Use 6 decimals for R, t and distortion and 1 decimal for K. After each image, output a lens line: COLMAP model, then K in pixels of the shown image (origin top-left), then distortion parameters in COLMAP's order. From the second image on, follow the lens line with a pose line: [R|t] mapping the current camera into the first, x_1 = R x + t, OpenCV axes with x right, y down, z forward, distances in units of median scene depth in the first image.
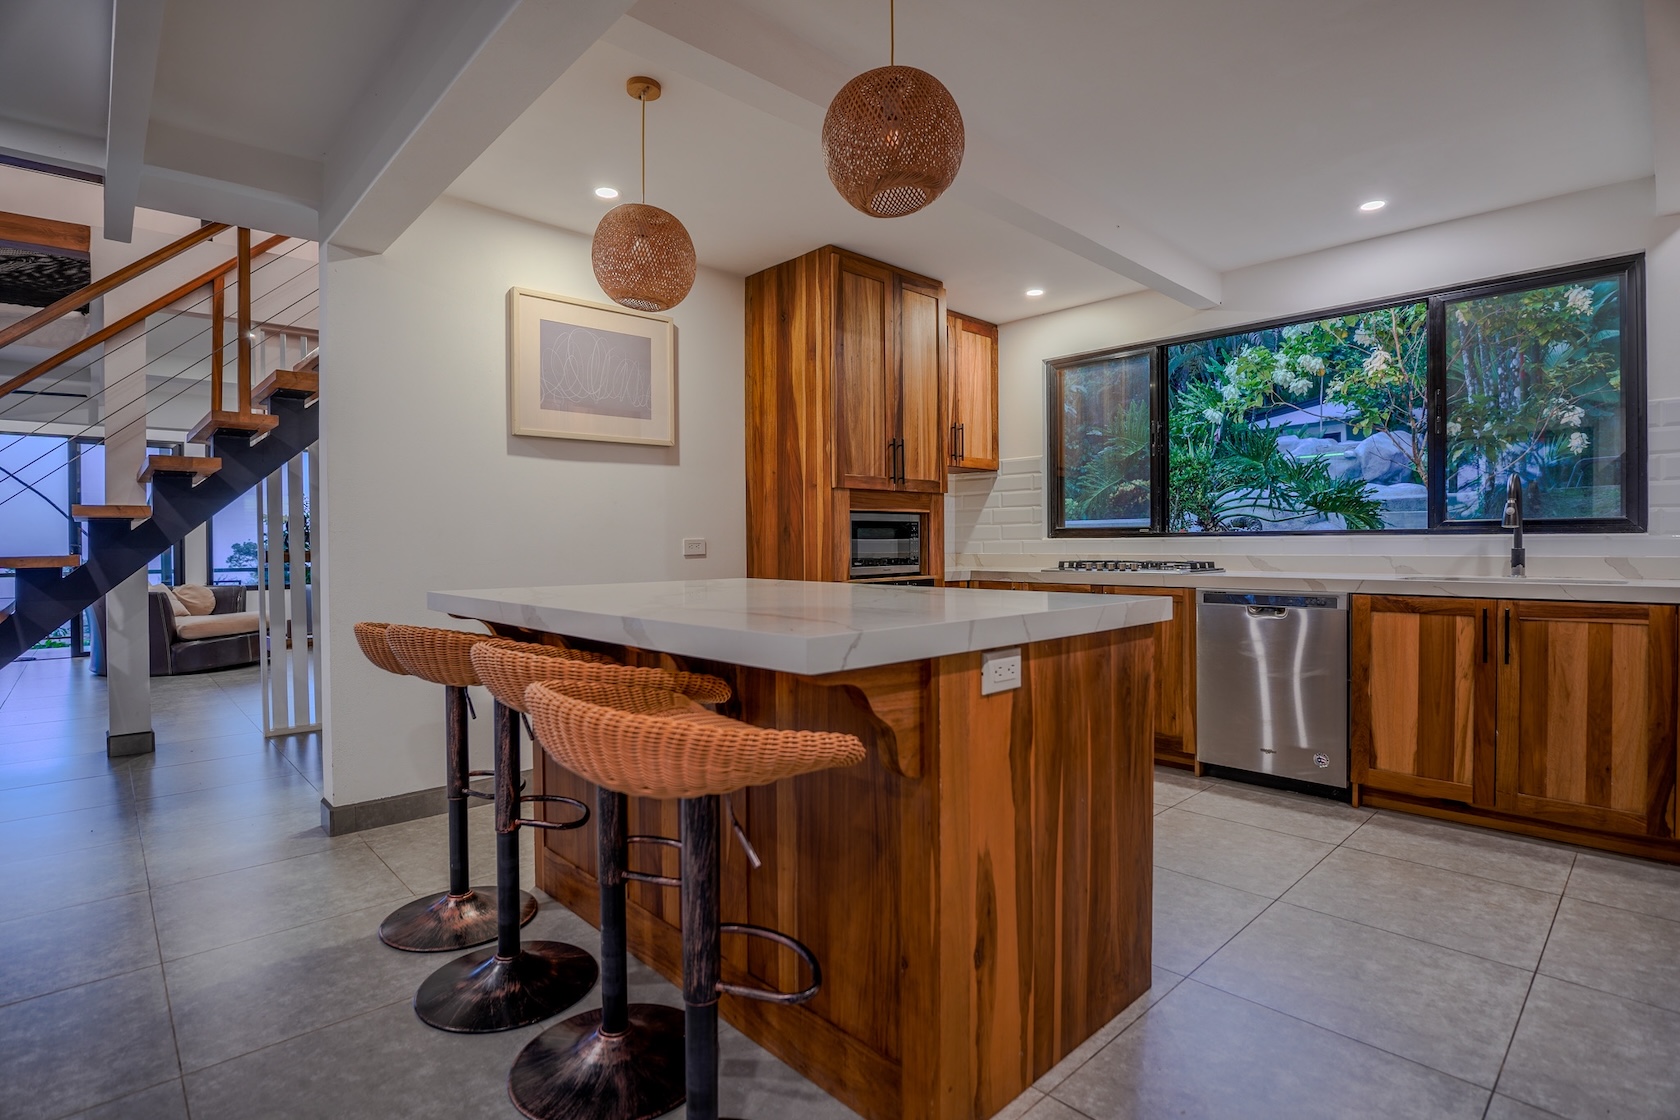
lens RADIAL K [[810.2, 0, 840.0], [0, 810.2, 549.7], [0, 0, 1]] dist [-0.005848, 0.000317]
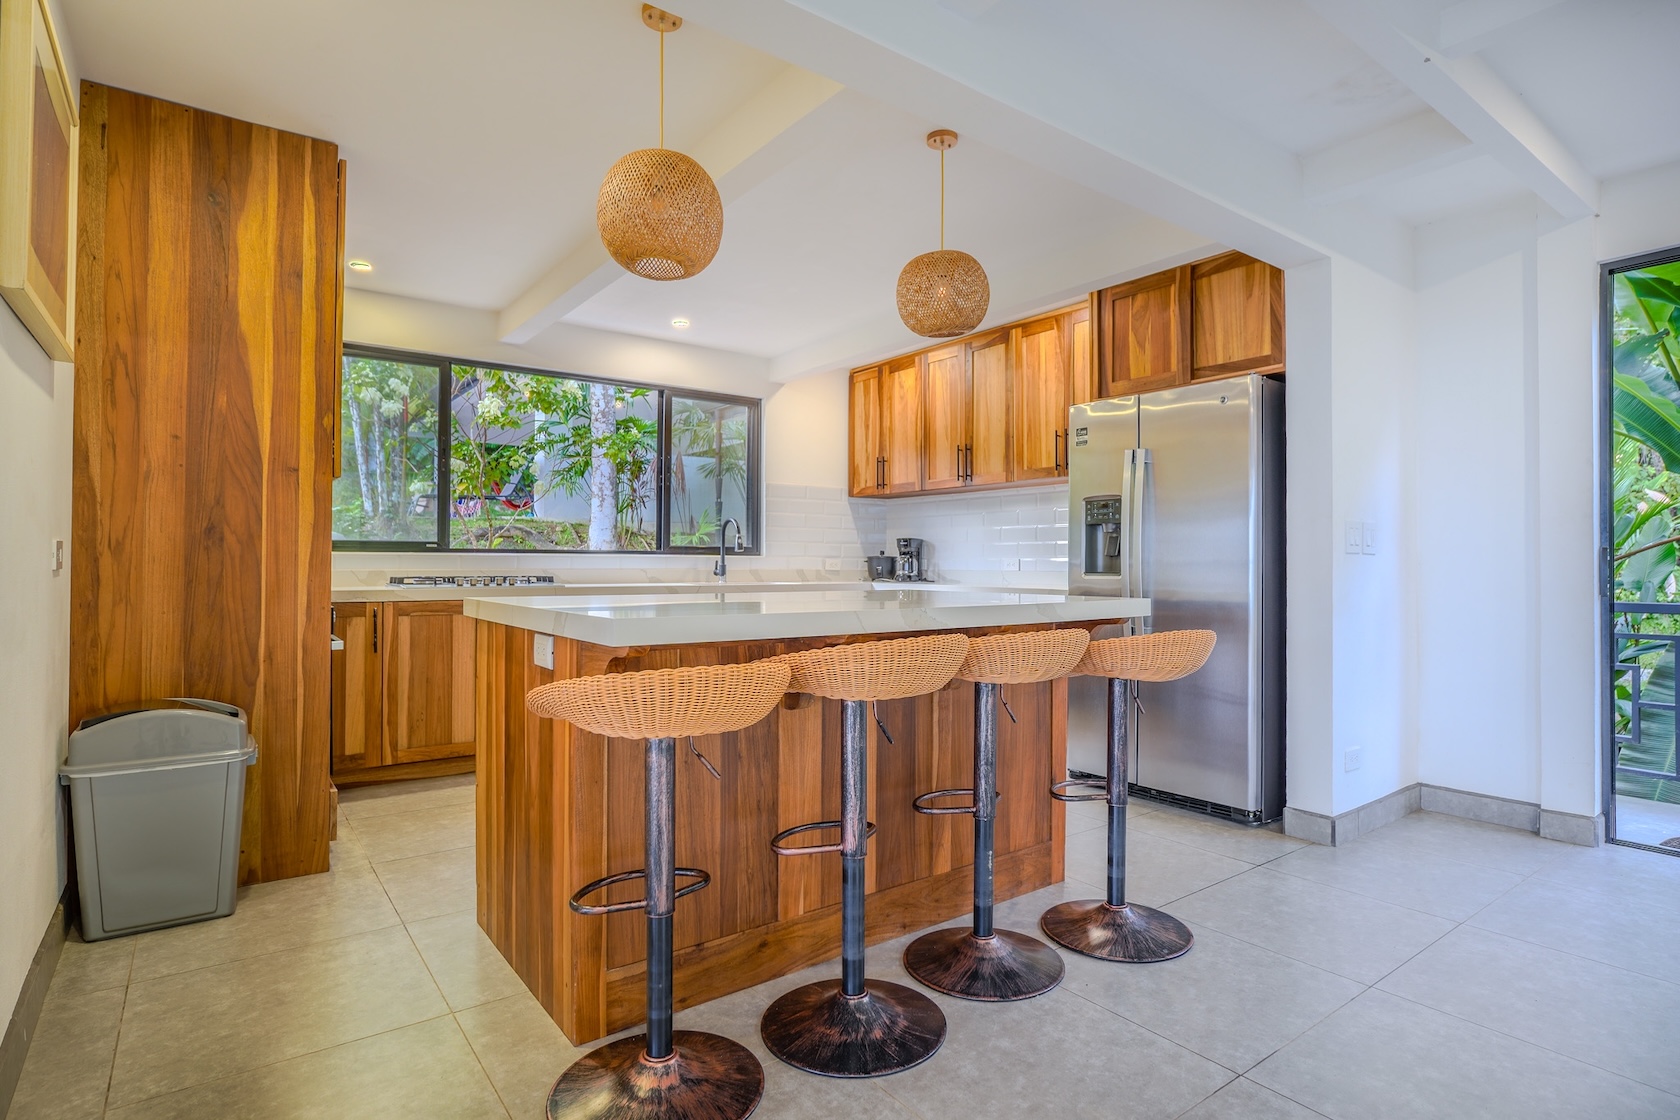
lens RADIAL K [[870.5, 0, 840.0], [0, 870.5, 560.0], [0, 0, 1]] dist [-0.036571, 0.000256]
pose [[0.134888, 0.009222, 0.990818, -0.666611], [0.002485, 0.999950, -0.009645, 0.006187], [-0.990858, 0.003763, 0.134859, 0.421501]]
